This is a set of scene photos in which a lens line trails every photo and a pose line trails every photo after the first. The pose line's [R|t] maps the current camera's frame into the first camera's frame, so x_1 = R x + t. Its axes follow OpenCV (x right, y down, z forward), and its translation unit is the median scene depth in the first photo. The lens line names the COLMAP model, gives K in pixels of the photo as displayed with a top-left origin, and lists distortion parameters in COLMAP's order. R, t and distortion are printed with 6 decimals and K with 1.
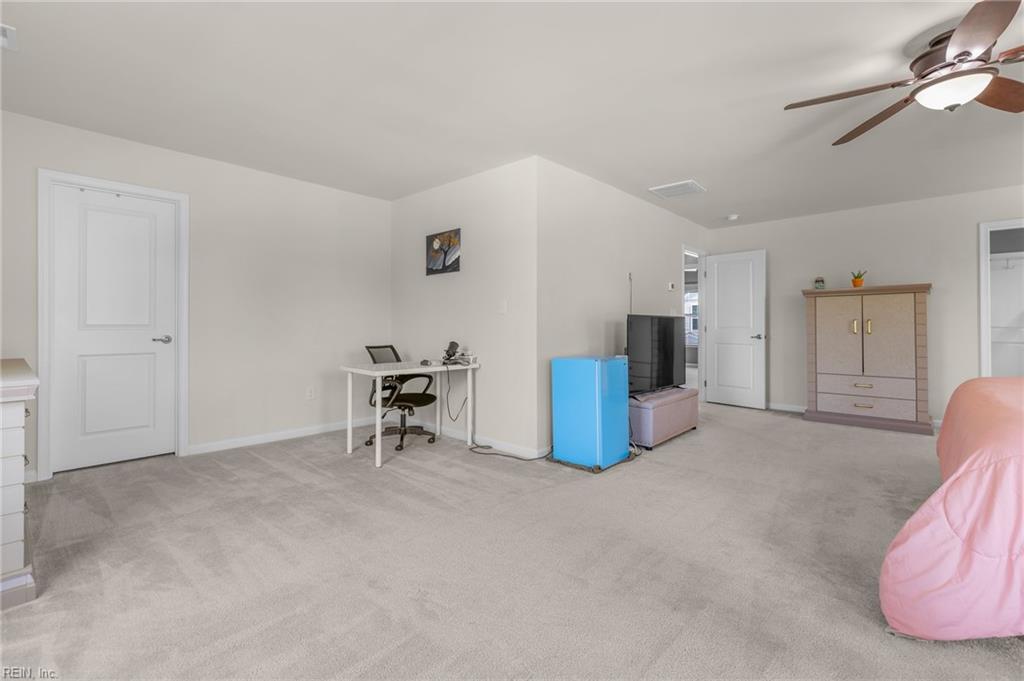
lens RADIAL K [[432.0, 0, 506.3], [0, 432.0, 328.9], [0, 0, 1]] dist [-0.001152, -0.000008]
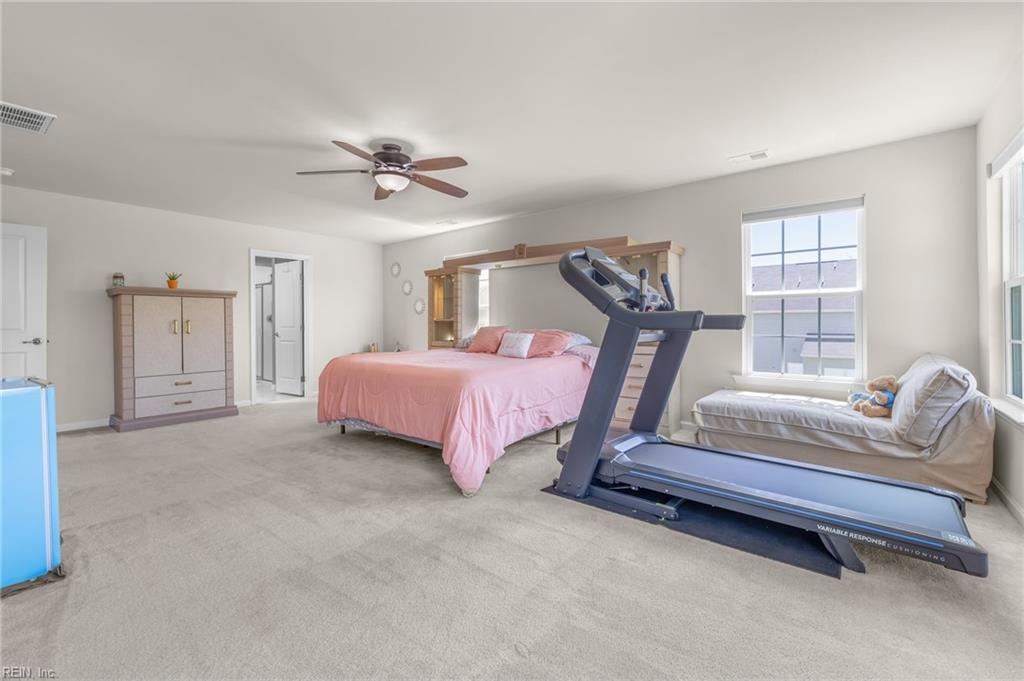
lens RADIAL K [[432.0, 0, 506.3], [0, 432.0, 328.9], [0, 0, 1]] dist [-0.001152, -0.000008]
pose [[-0.055826, -0.009580, 0.998395, -0.276919], [0.012831, 0.999865, 0.010311, -0.000973], [-0.998358, 0.013386, -0.055696, 0.292536]]
